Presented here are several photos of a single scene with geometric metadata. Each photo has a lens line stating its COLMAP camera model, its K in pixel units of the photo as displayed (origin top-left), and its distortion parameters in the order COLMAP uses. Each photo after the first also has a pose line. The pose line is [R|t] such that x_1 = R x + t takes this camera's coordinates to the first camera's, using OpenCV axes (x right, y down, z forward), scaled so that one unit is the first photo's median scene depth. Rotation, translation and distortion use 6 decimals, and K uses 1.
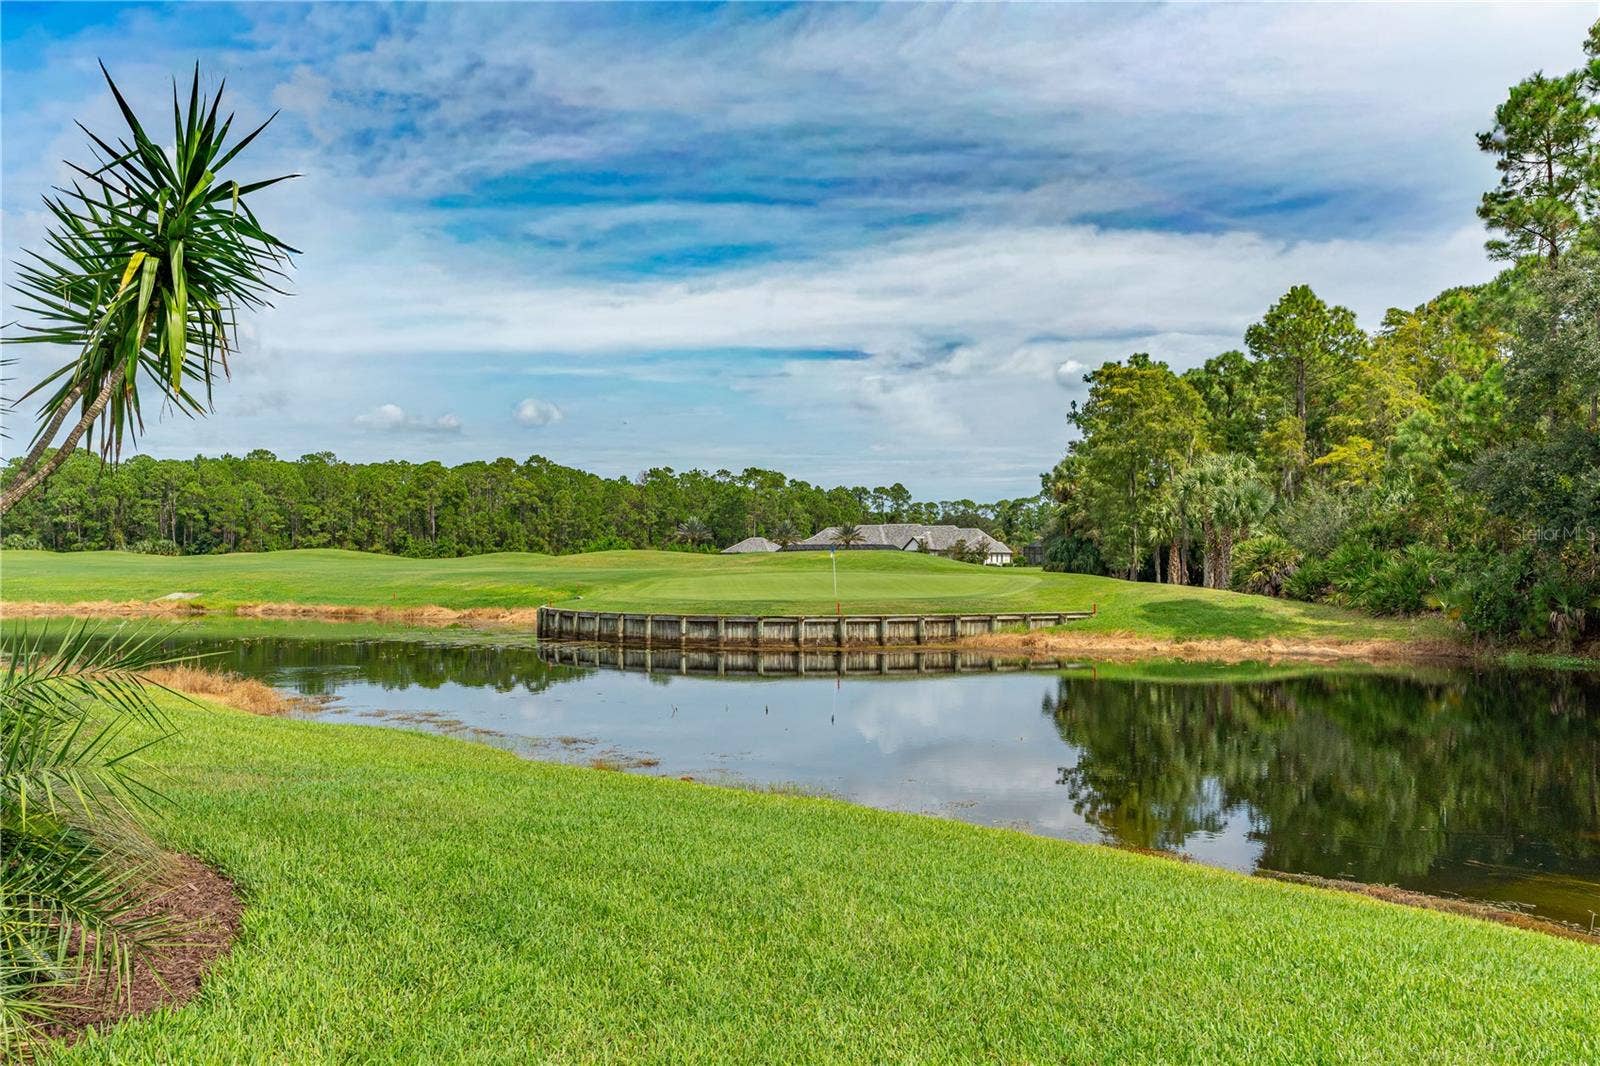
lens RADIAL K [[1211.9, 0, 798.2], [0, 1211.9, 528.5], [0, 0, 1]] dist [0.002719, 0.001493]
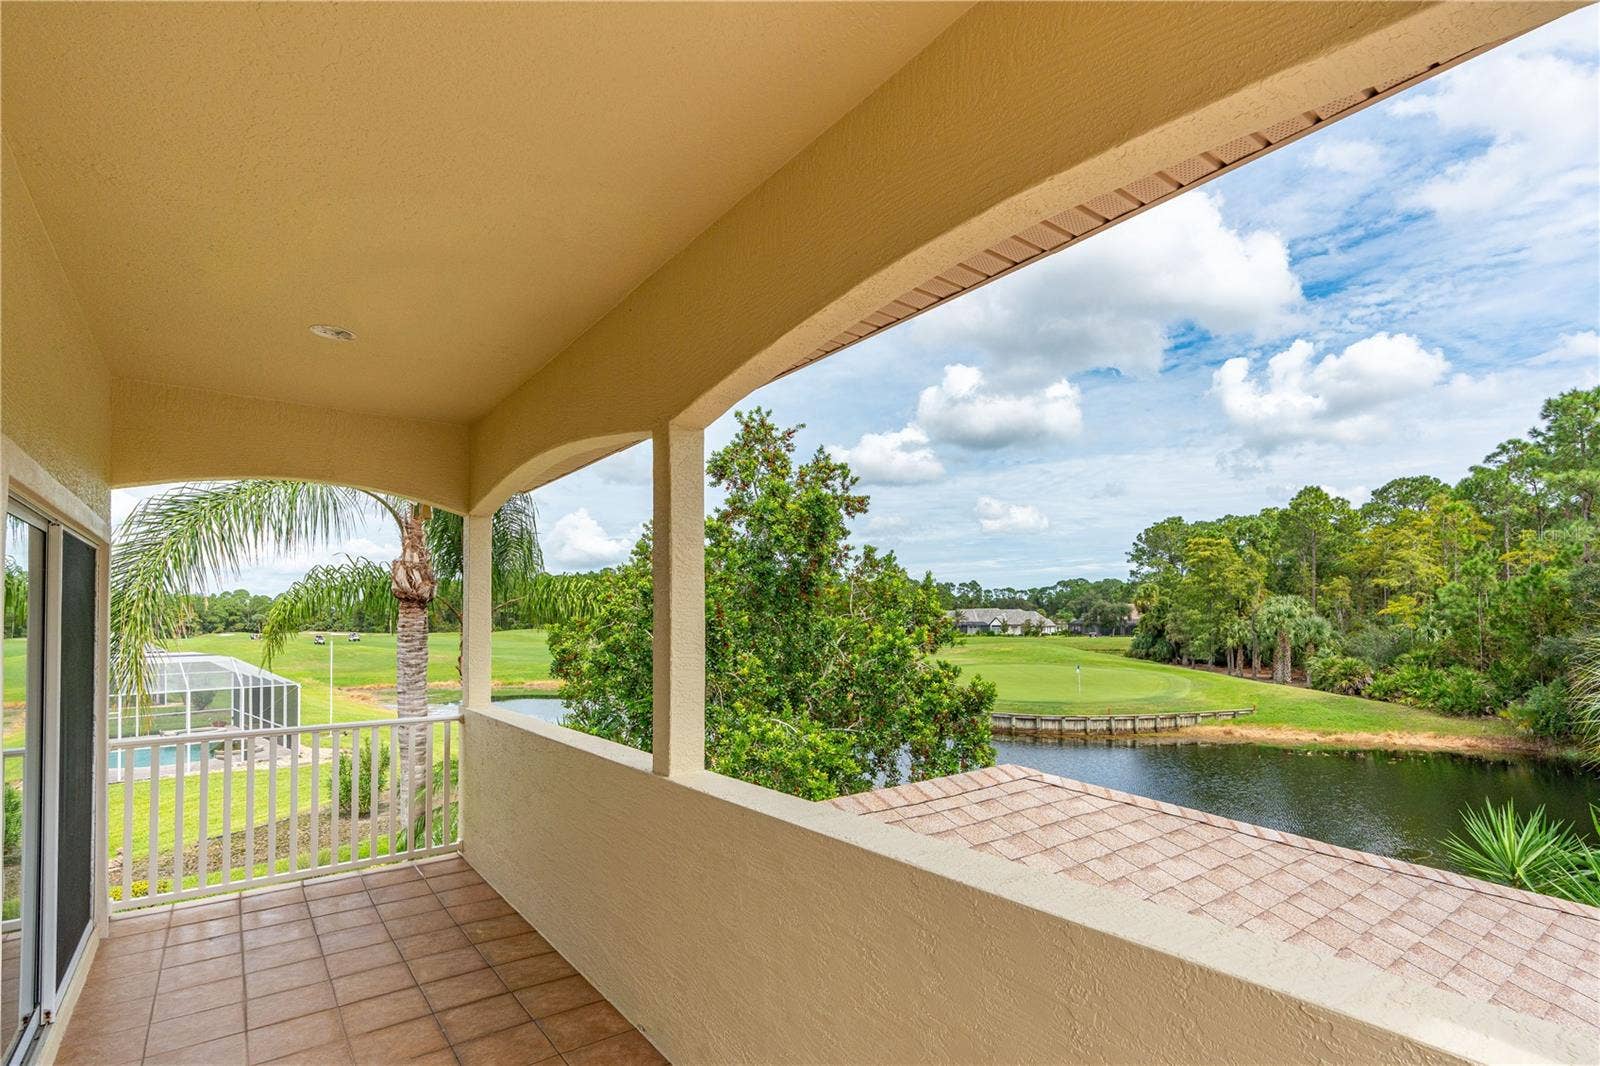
lens RADIAL K [[730.9, 0, 841.1], [0, 730.9, 606.7], [0, 0, 1]] dist [-0.008961, 0.004842]
pose [[0.996243, -0.008700, -0.086164, -0.222917], [0.008799, 0.999961, 0.000778, -0.074382], [0.086154, -0.001534, 0.996281, -0.038373]]
